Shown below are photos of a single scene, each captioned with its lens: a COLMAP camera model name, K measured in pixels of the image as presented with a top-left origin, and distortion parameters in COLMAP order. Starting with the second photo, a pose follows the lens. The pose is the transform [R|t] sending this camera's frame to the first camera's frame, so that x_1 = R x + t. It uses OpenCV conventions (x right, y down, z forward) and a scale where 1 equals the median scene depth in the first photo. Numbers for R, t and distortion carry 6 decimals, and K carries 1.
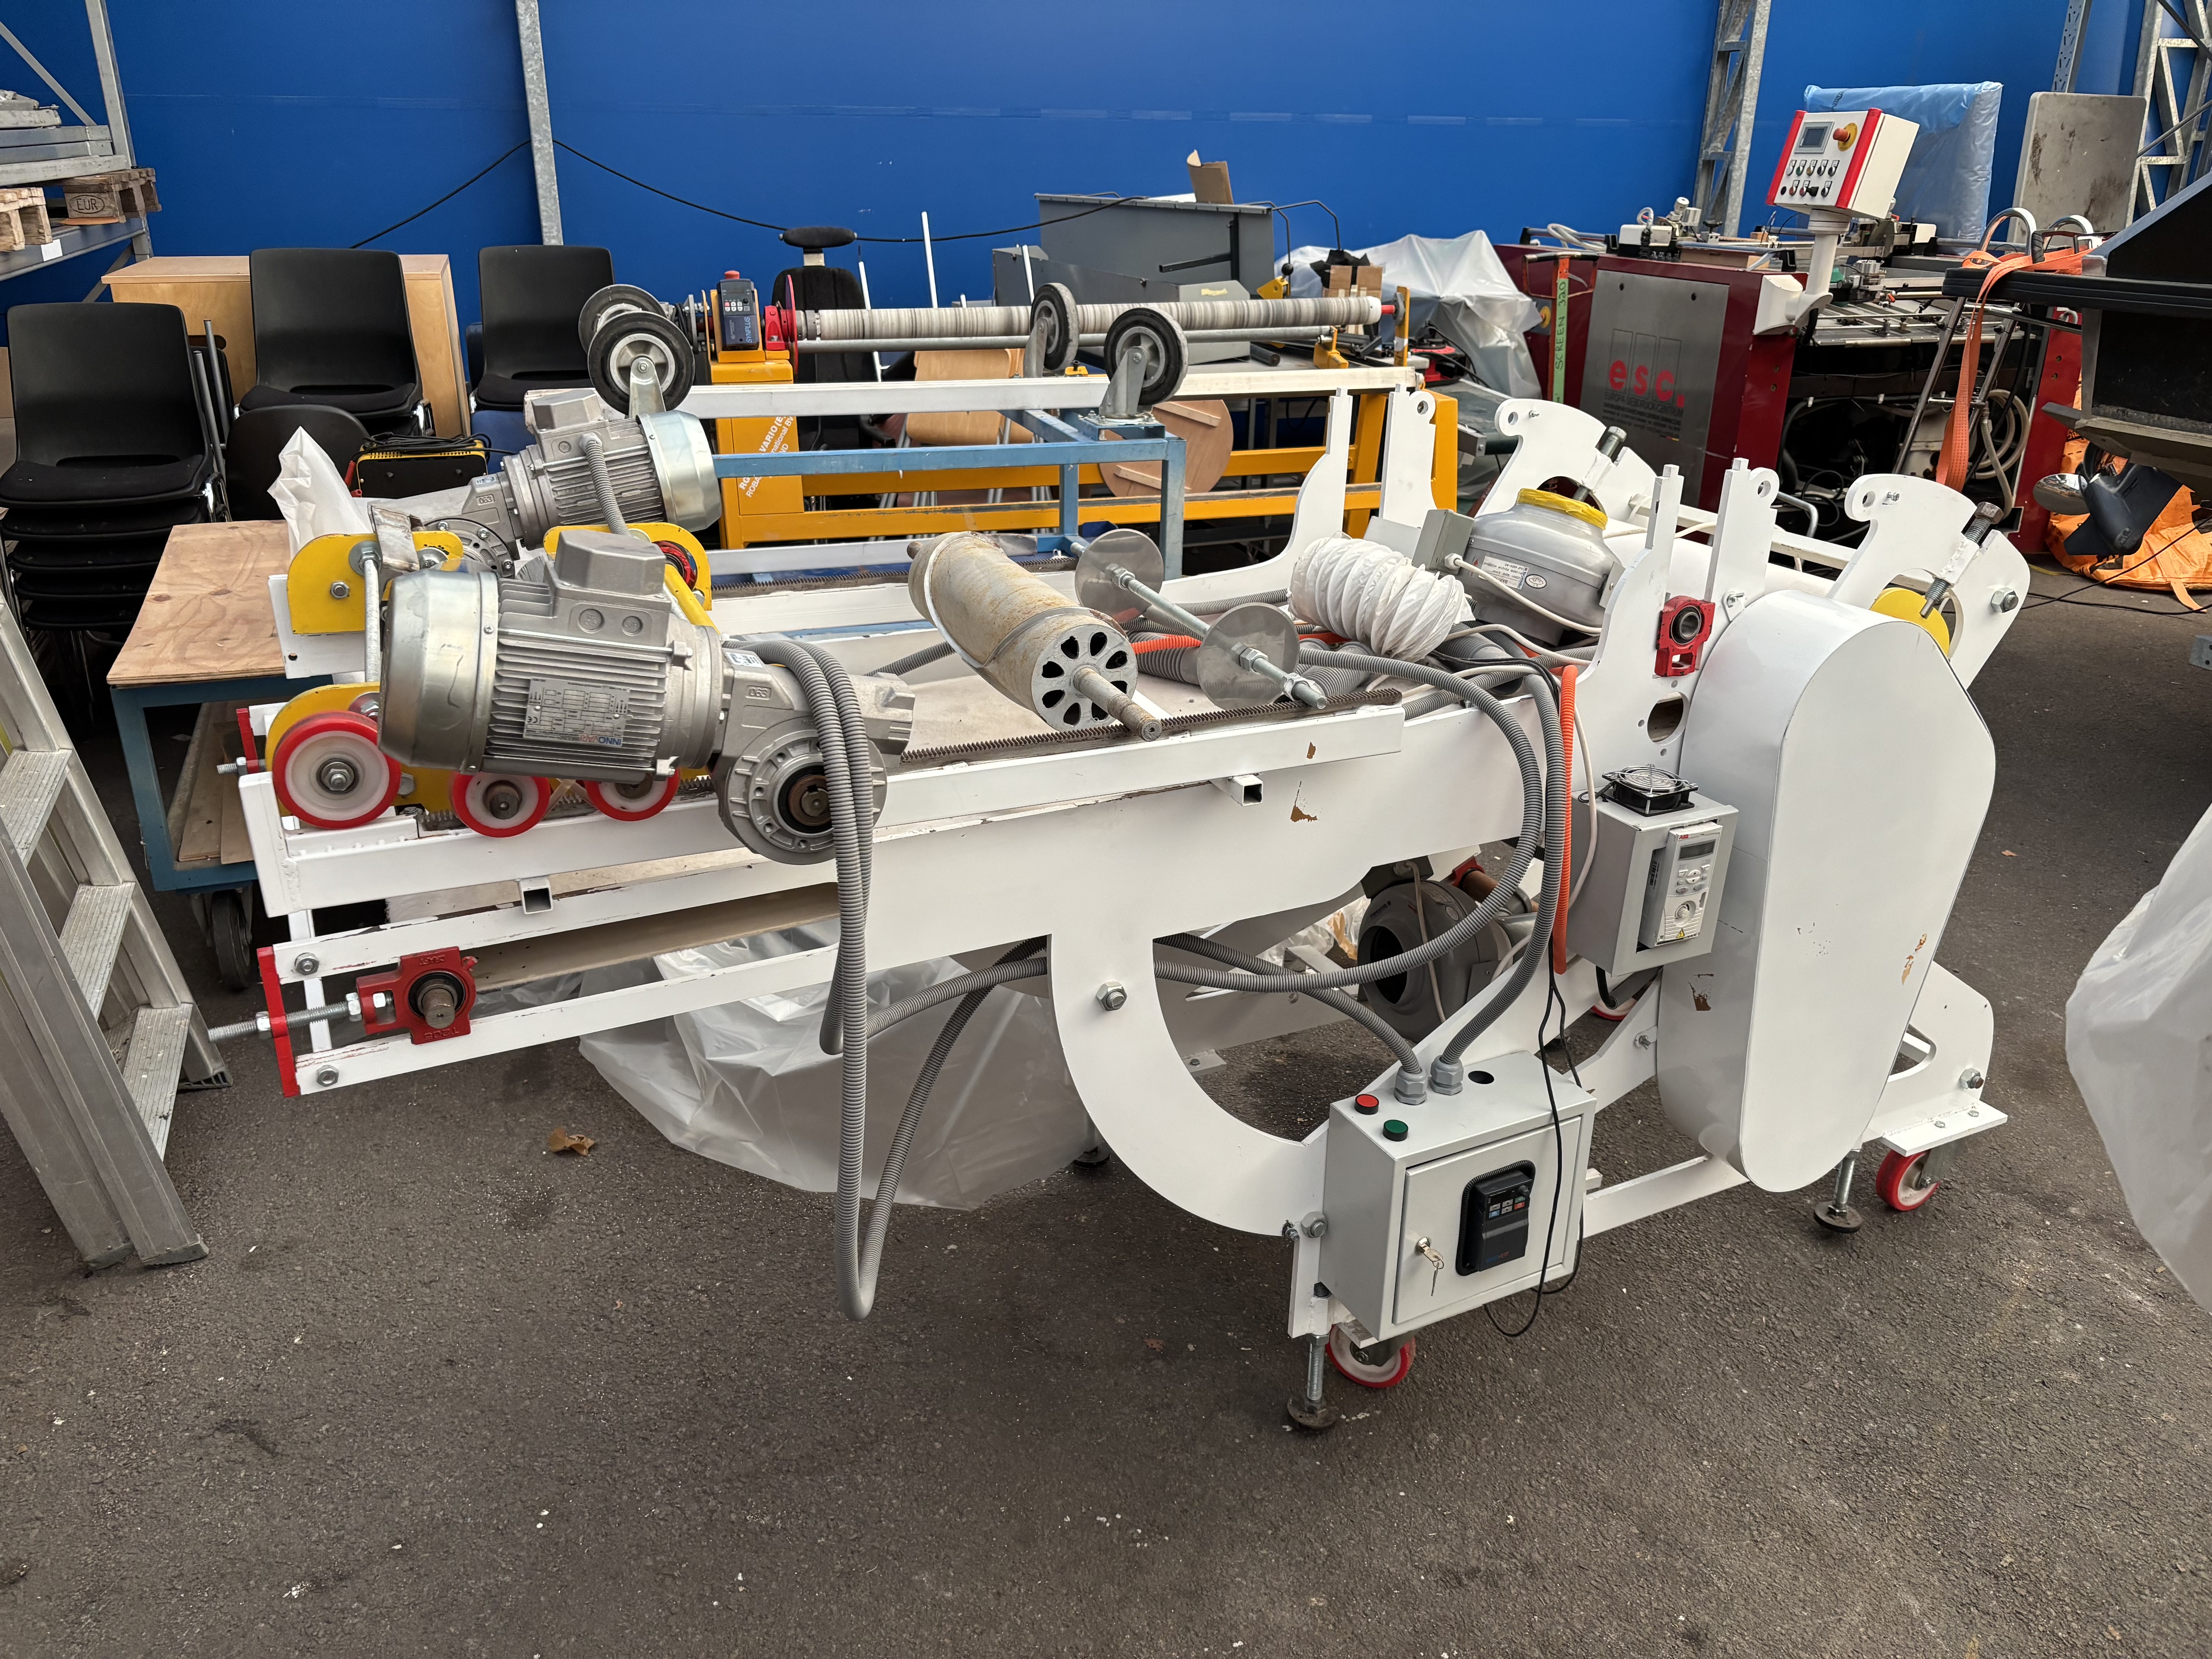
lens RADIAL K [[1676.0, 0, 1088.7], [0, 1676.0, 817.5], [0, 0, 1]] dist [0.032231, -0.041140]
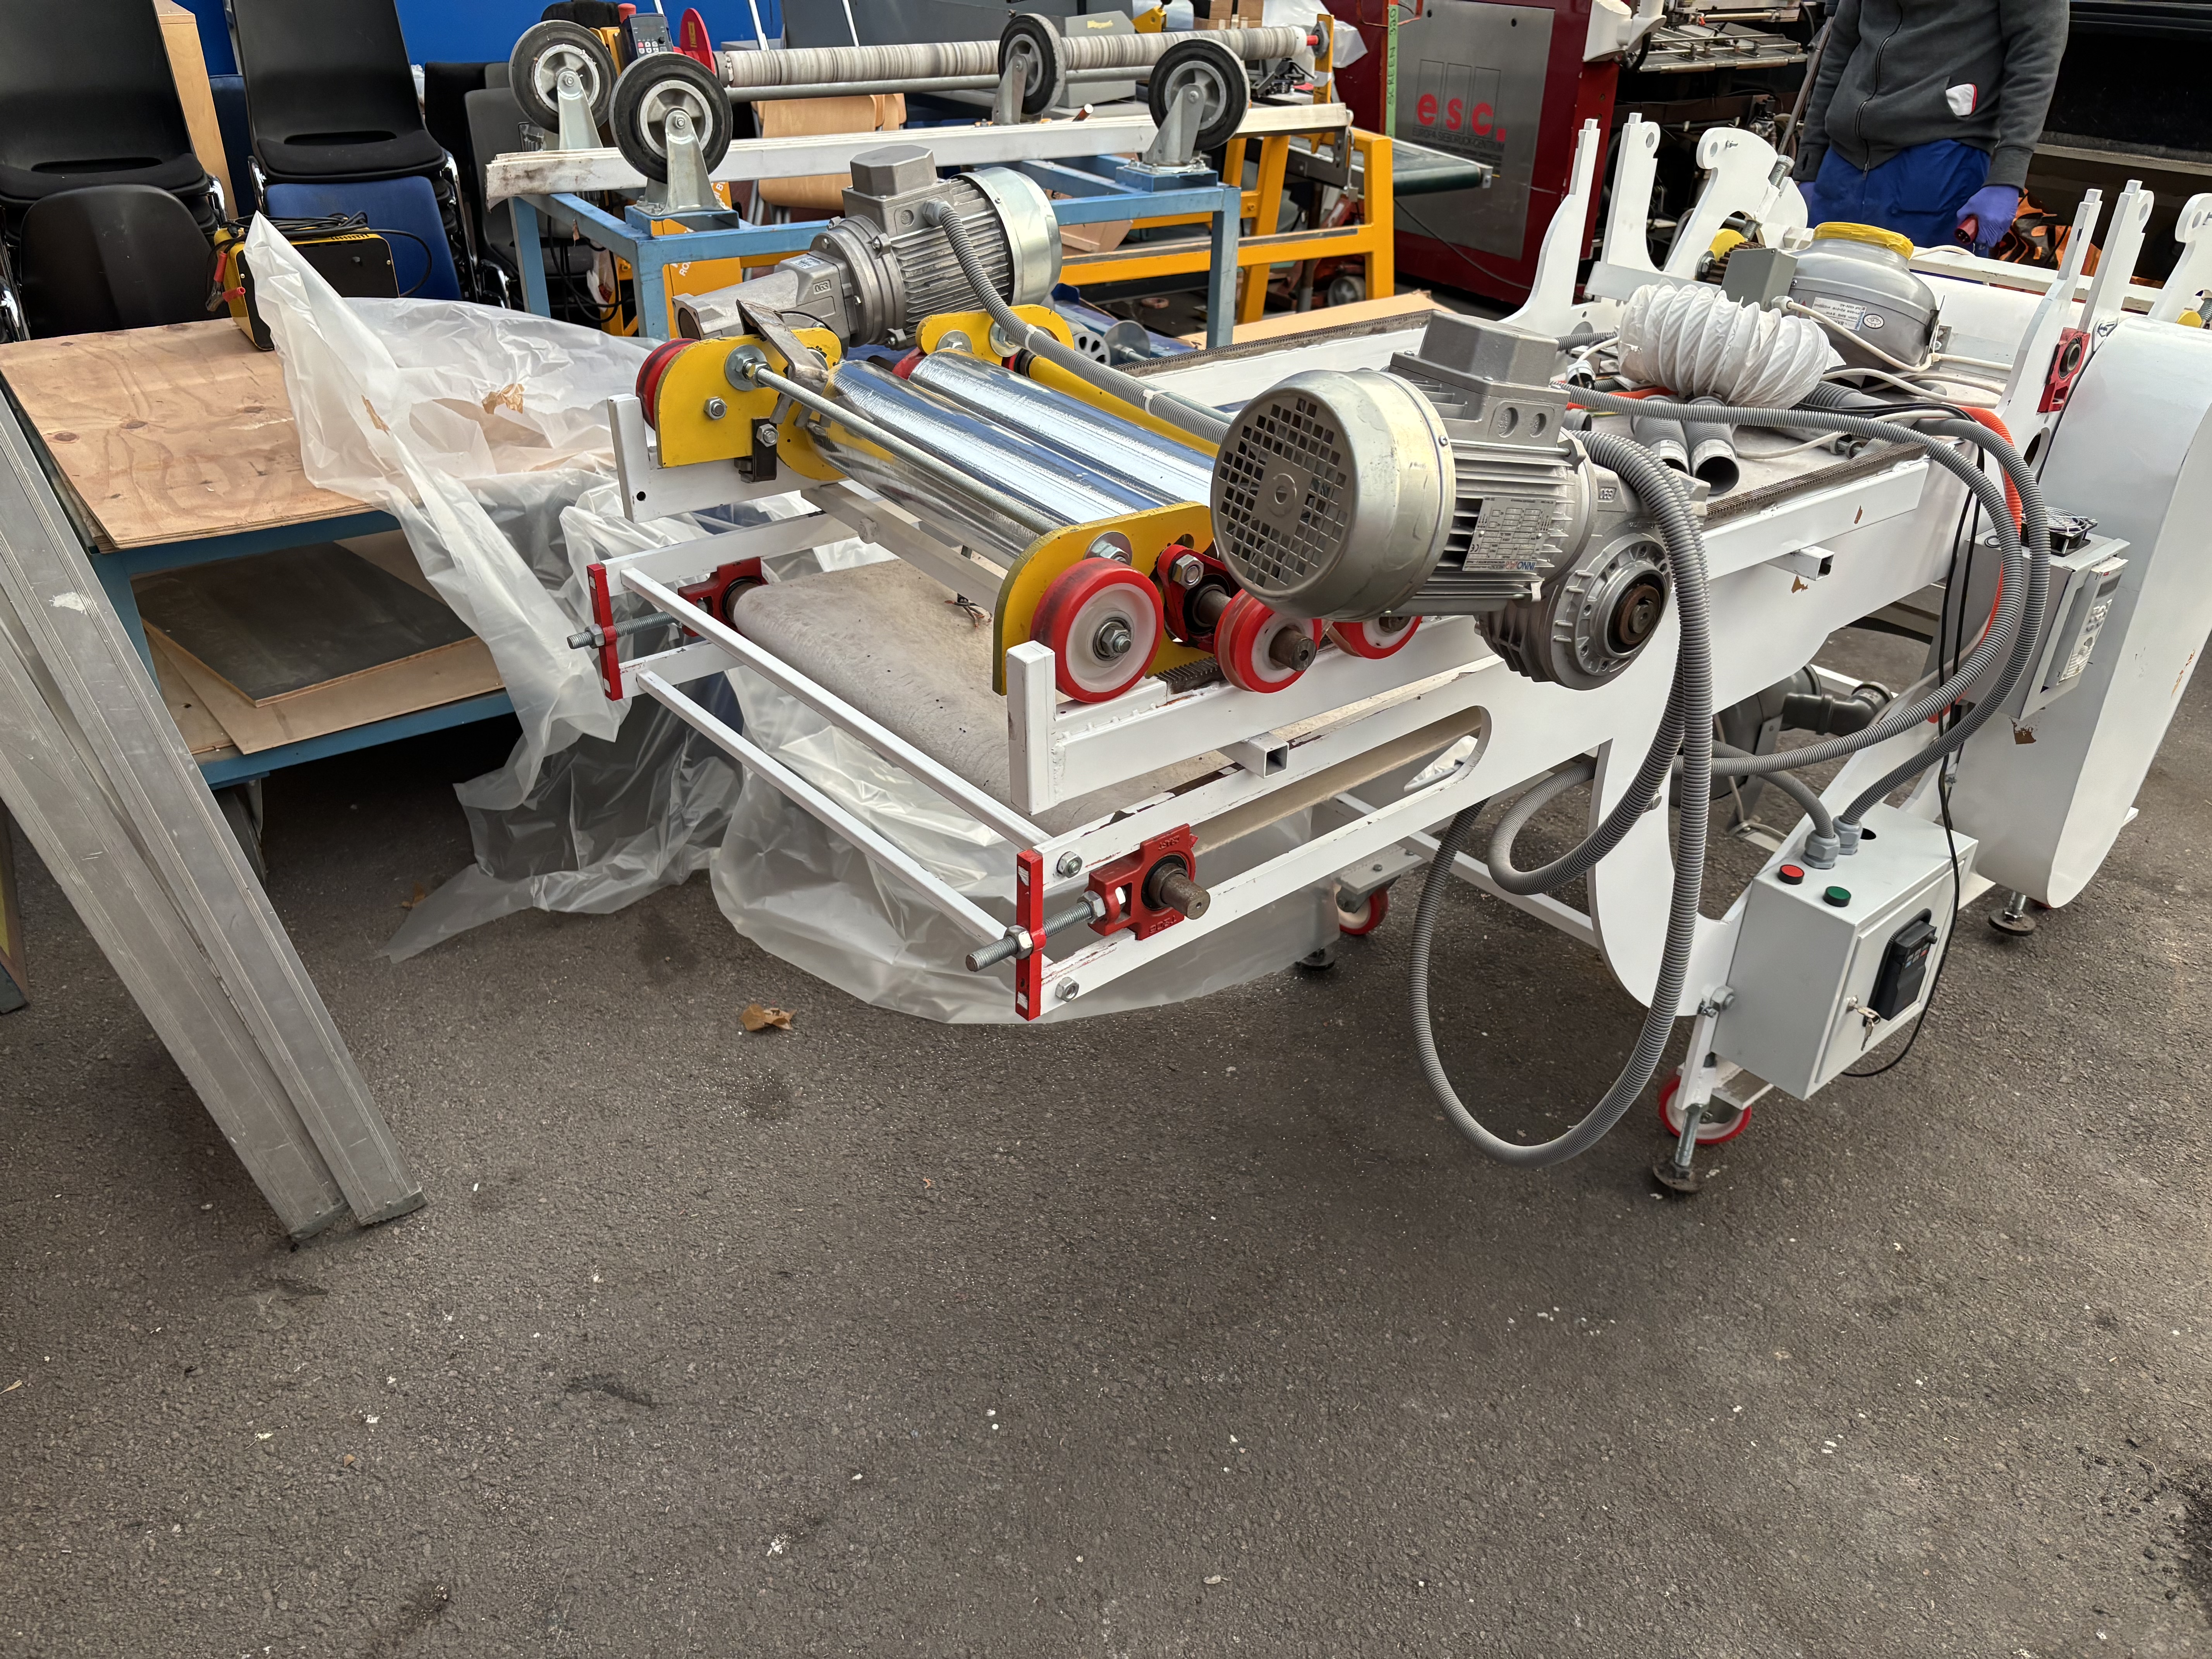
lens RADIAL K [[1676.0, 0, 1102.2], [0, 1676.0, 820.4], [0, 0, 1]] dist [0.032231, -0.041140]
pose [[0.971481, -0.114570, 0.207602, -0.309161], [0.085563, 0.985915, 0.143706, -0.026830], [-0.221143, -0.121844, 0.967600, 0.096433]]
